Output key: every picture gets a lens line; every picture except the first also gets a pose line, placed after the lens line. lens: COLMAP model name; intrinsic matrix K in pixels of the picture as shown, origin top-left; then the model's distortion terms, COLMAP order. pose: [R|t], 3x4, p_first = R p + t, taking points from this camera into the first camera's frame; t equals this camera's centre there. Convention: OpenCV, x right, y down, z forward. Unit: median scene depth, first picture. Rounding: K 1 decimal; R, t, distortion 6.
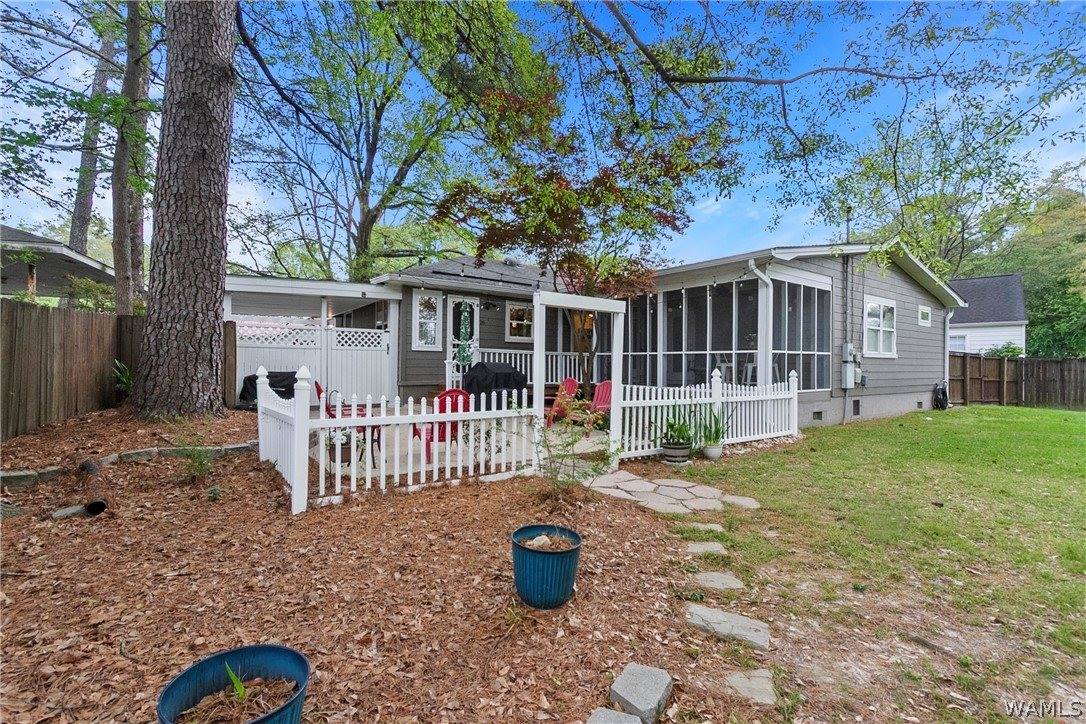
lens RADIAL K [[495.8, 0, 547.2], [0, 495.8, 353.3], [0, 0, 1]] dist [-0.002589, -0.000070]
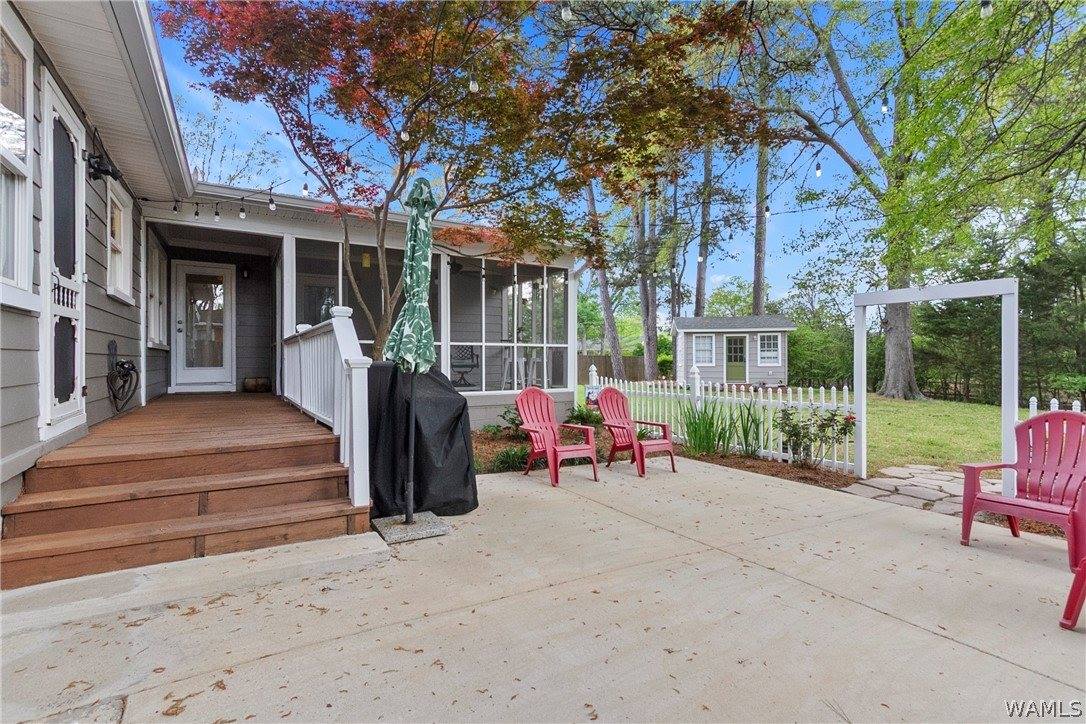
lens RADIAL K [[495.8, 0, 557.0], [0, 495.8, 353.8], [0, 0, 1]] dist [-0.002589, -0.000070]
pose [[0.082408, -0.000337, 0.996599, -0.450452], [-0.027320, 0.999623, 0.002597, 0.008151], [-0.996224, -0.027441, 0.082368, 0.806245]]
